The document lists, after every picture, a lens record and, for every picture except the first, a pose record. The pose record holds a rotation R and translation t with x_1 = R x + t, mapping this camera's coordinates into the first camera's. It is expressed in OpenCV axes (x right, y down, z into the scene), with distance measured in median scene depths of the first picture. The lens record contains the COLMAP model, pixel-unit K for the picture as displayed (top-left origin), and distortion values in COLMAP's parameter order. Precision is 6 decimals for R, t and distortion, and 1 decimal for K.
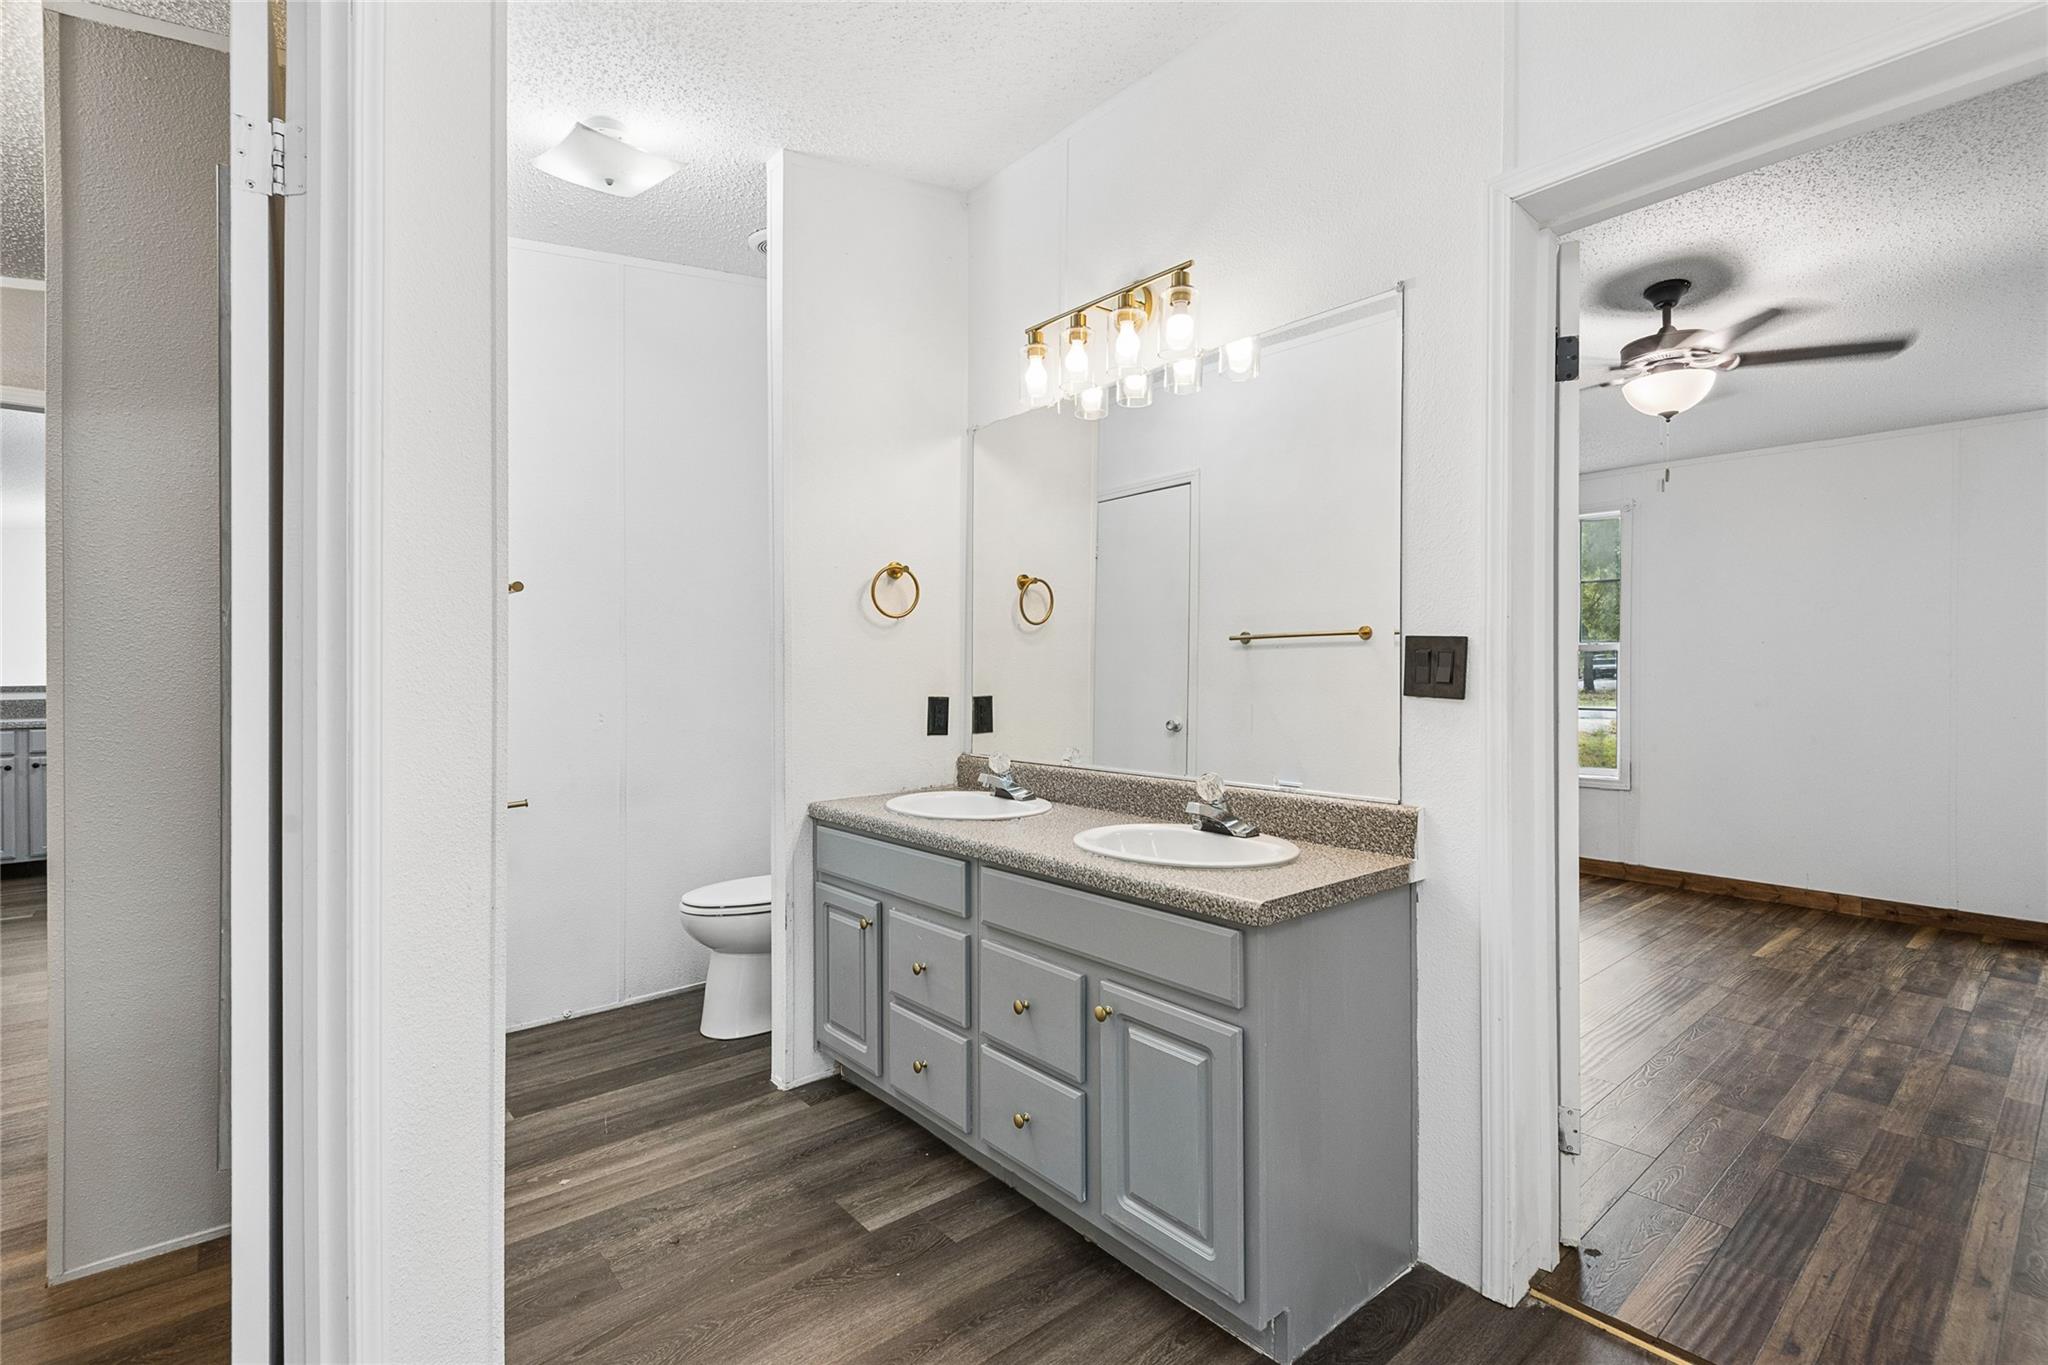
lens RADIAL K [[934.4, 0, 1021.1], [0, 934.4, 669.8], [0, 0, 1]] dist [0.029712, -0.014801]
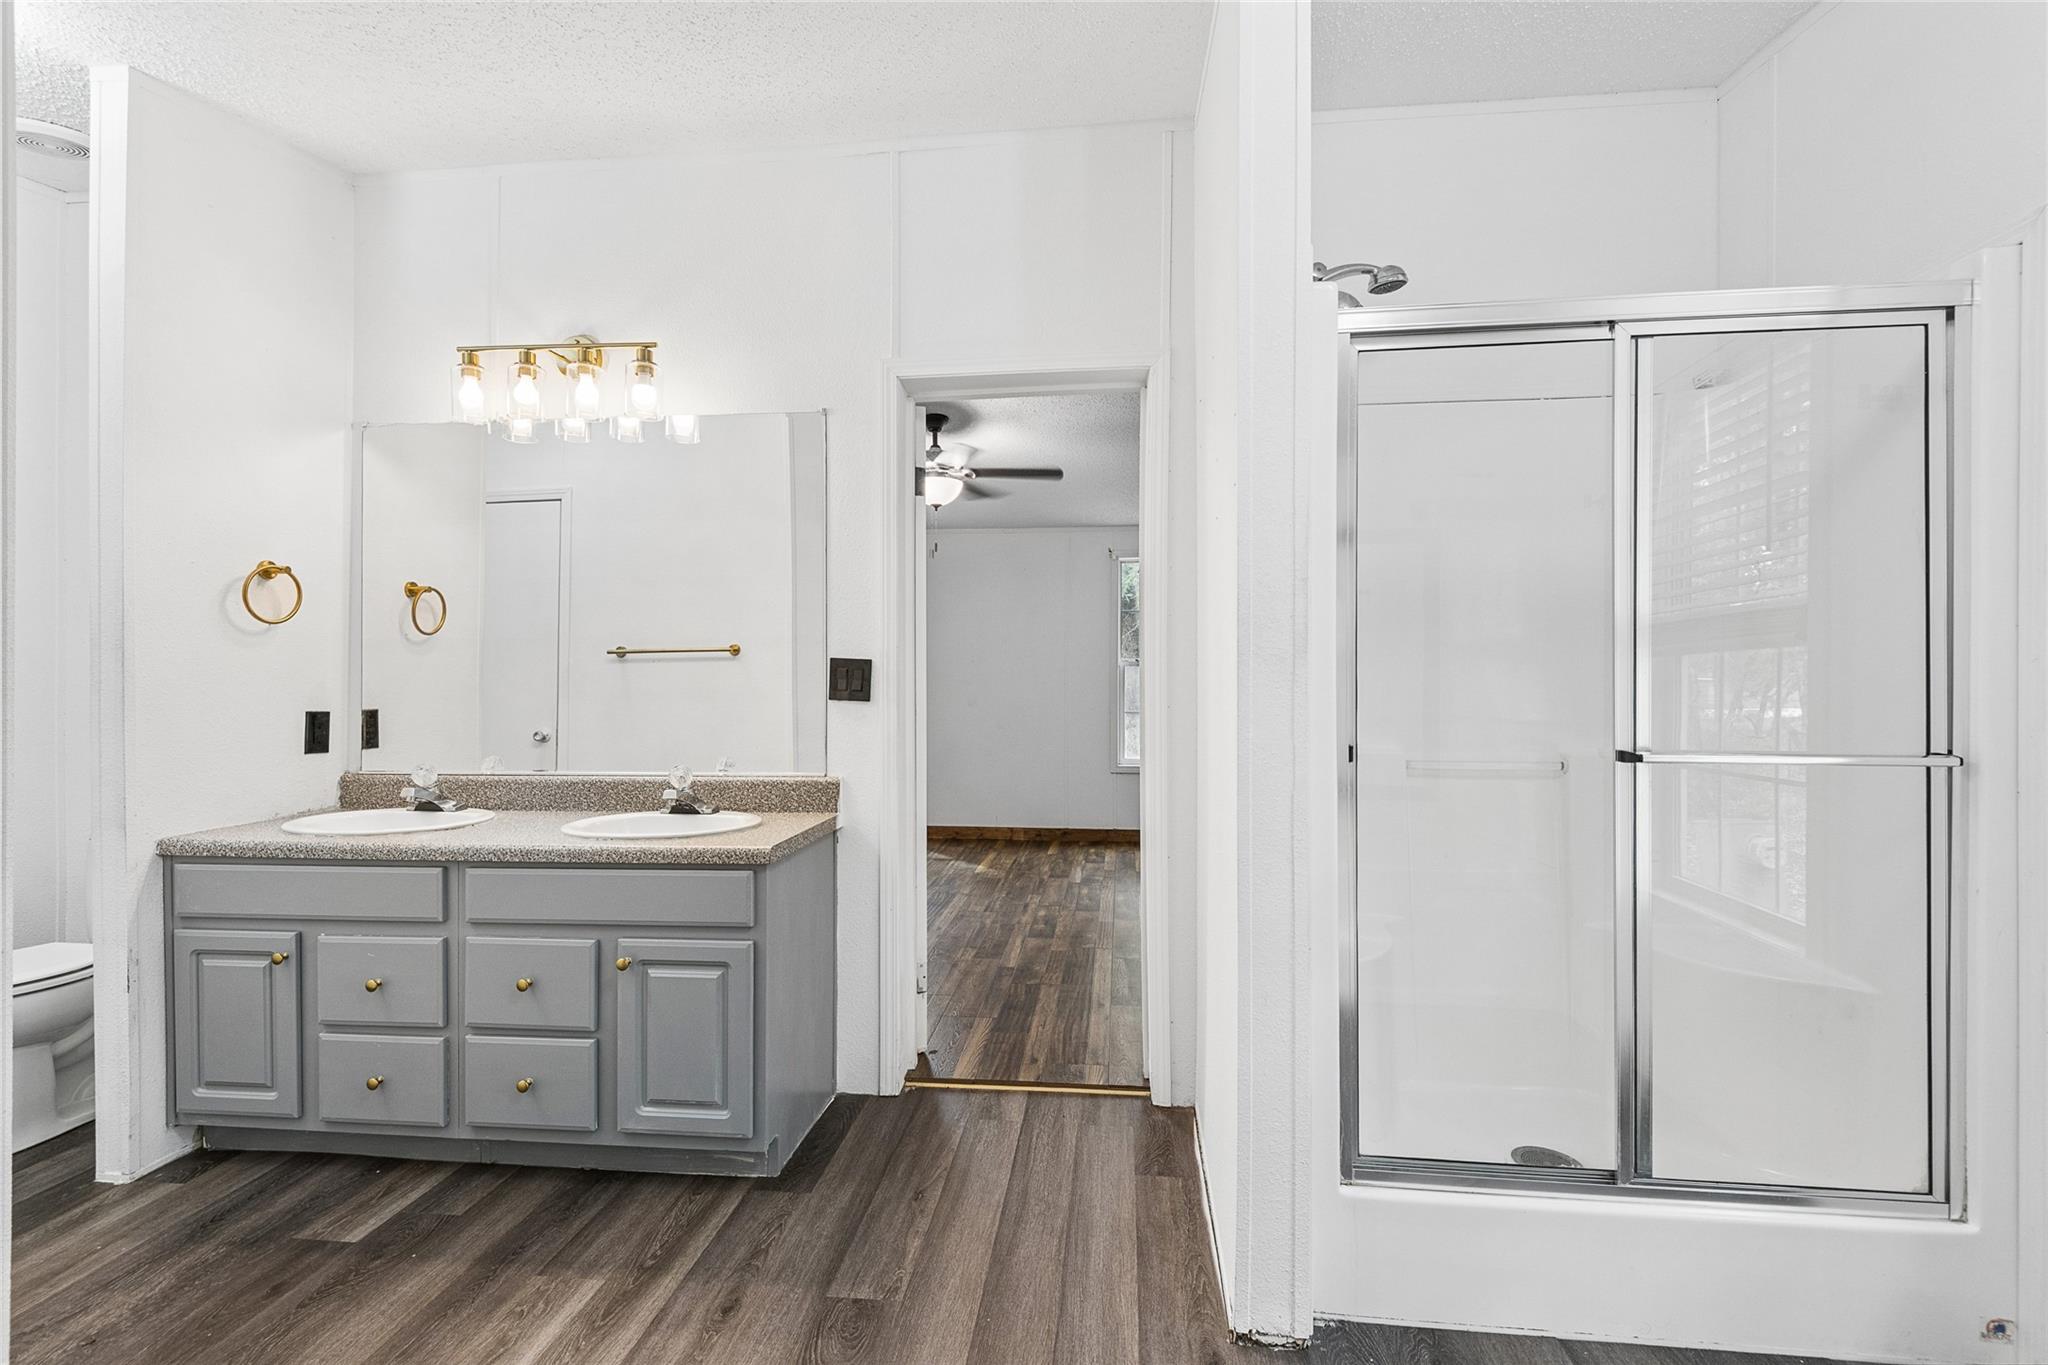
lens RADIAL K [[934.4, 0, 1021.1], [0, 934.4, 669.8], [0, 0, 1]] dist [0.029712, -0.014801]
pose [[0.727798, 0.007153, 0.685754, -0.295326], [-0.000169, 0.999947, -0.010251, -0.003018], [-0.685791, 0.007345, 0.727761, -0.194035]]
